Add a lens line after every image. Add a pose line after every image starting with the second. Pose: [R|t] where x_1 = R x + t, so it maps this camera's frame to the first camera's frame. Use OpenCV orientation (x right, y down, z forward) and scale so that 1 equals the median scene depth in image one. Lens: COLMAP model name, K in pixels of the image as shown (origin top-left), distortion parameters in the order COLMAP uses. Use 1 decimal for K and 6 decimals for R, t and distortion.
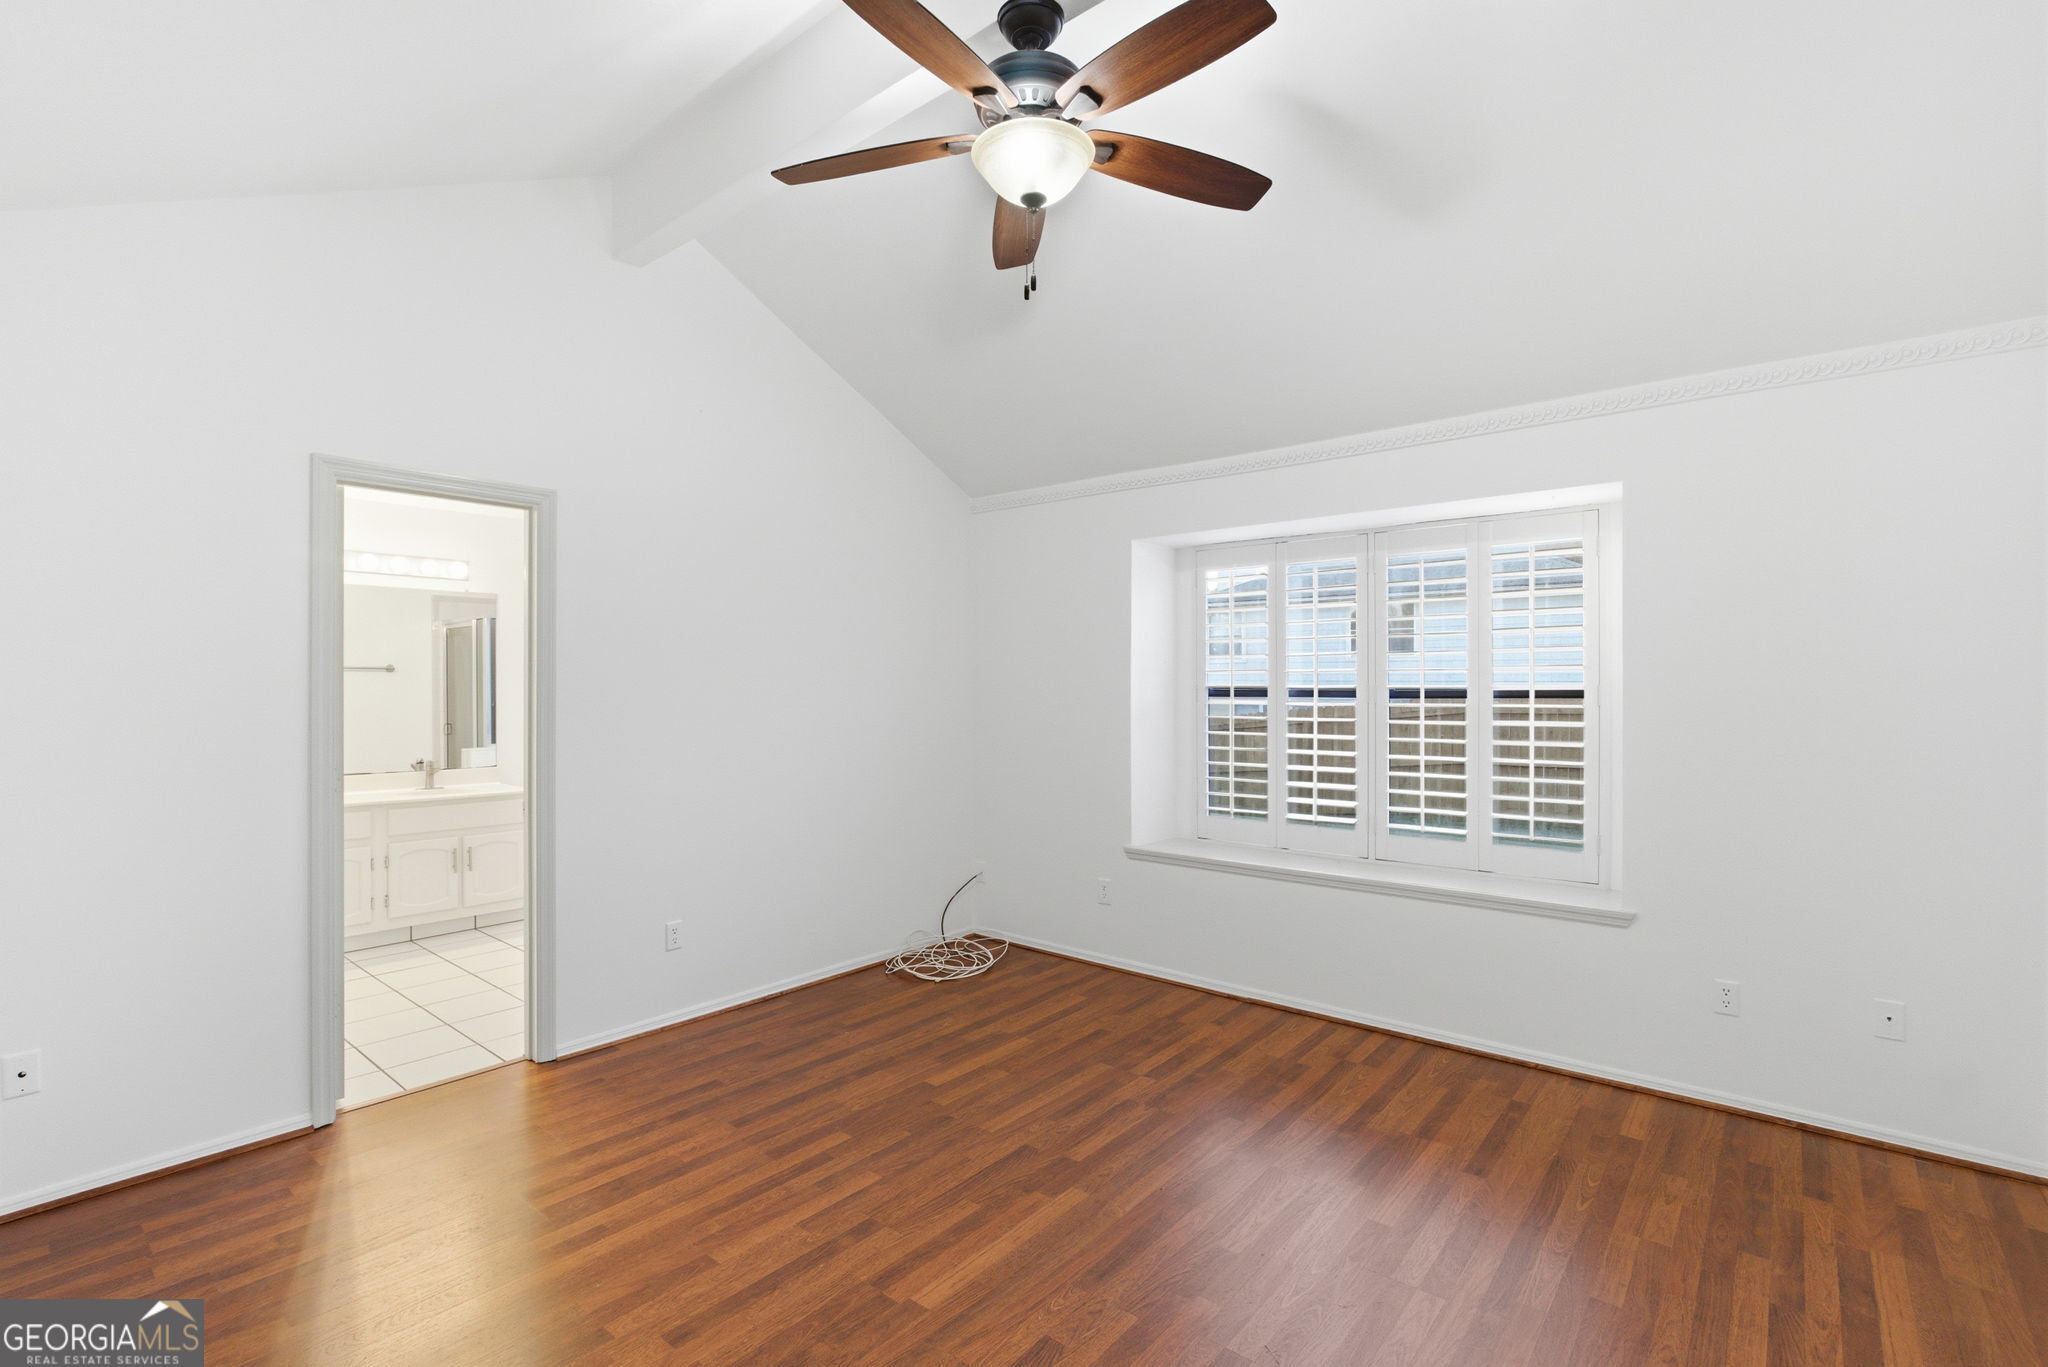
lens RADIAL K [[937.1, 0, 1011.6], [0, 937.1, 681.5], [0, 0, 1]] dist [-0.015247, 0.001309]
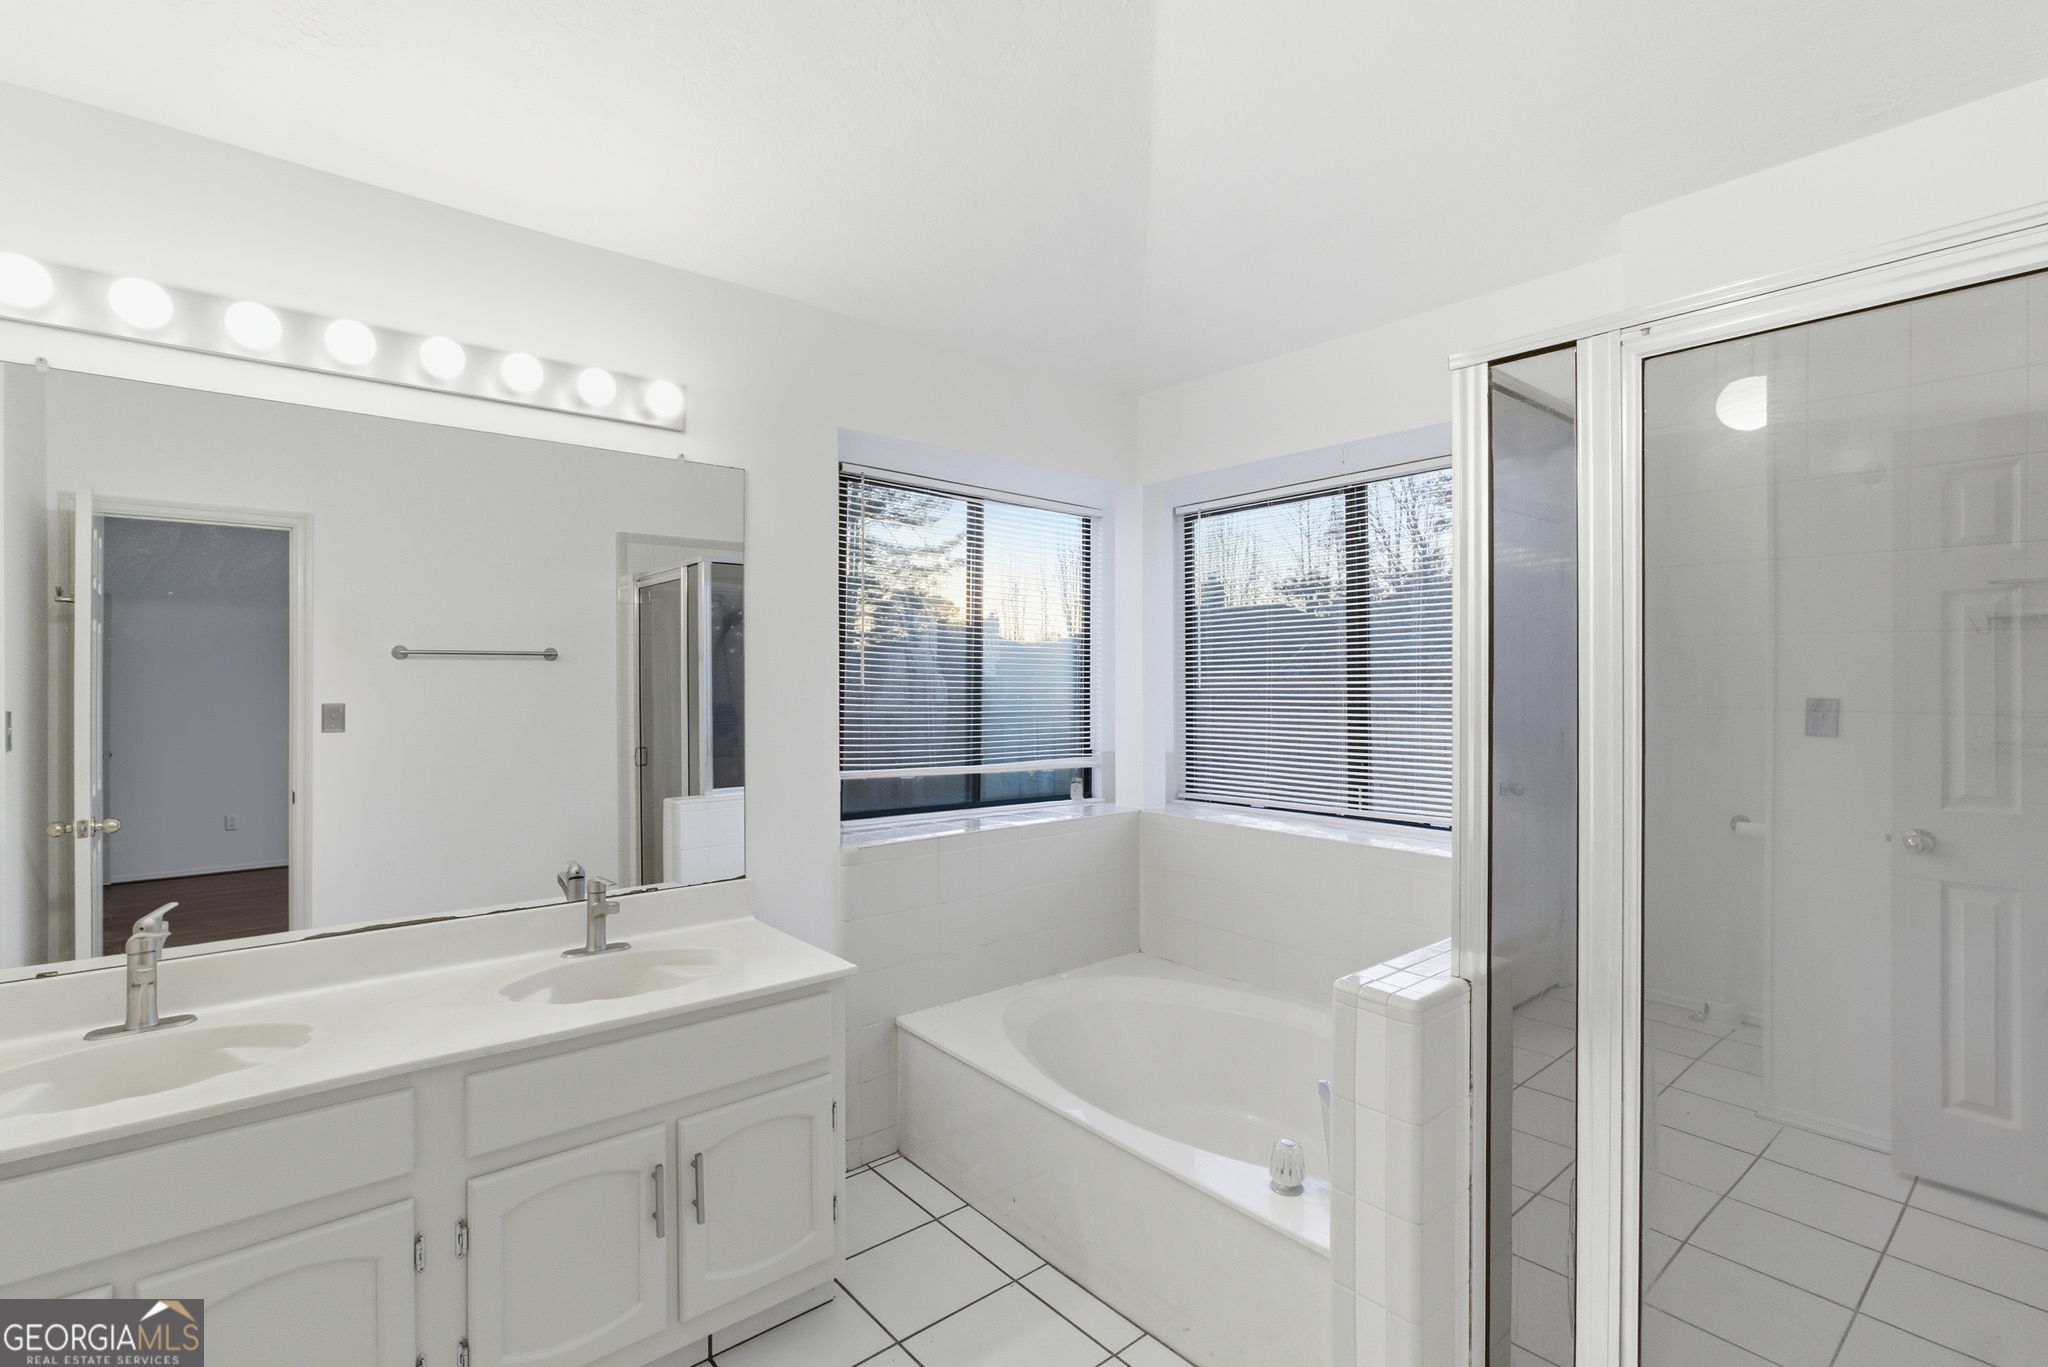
lens RADIAL K [[937.1, 0, 1030.6], [0, 937.1, 683.6], [0, 0, 1]] dist [-0.015247, 0.001309]
pose [[0.988638, 0.005494, -0.150215, -0.374258], [-0.003752, 0.999922, 0.011879, -0.004889], [0.150269, -0.011181, 0.988582, 0.622266]]
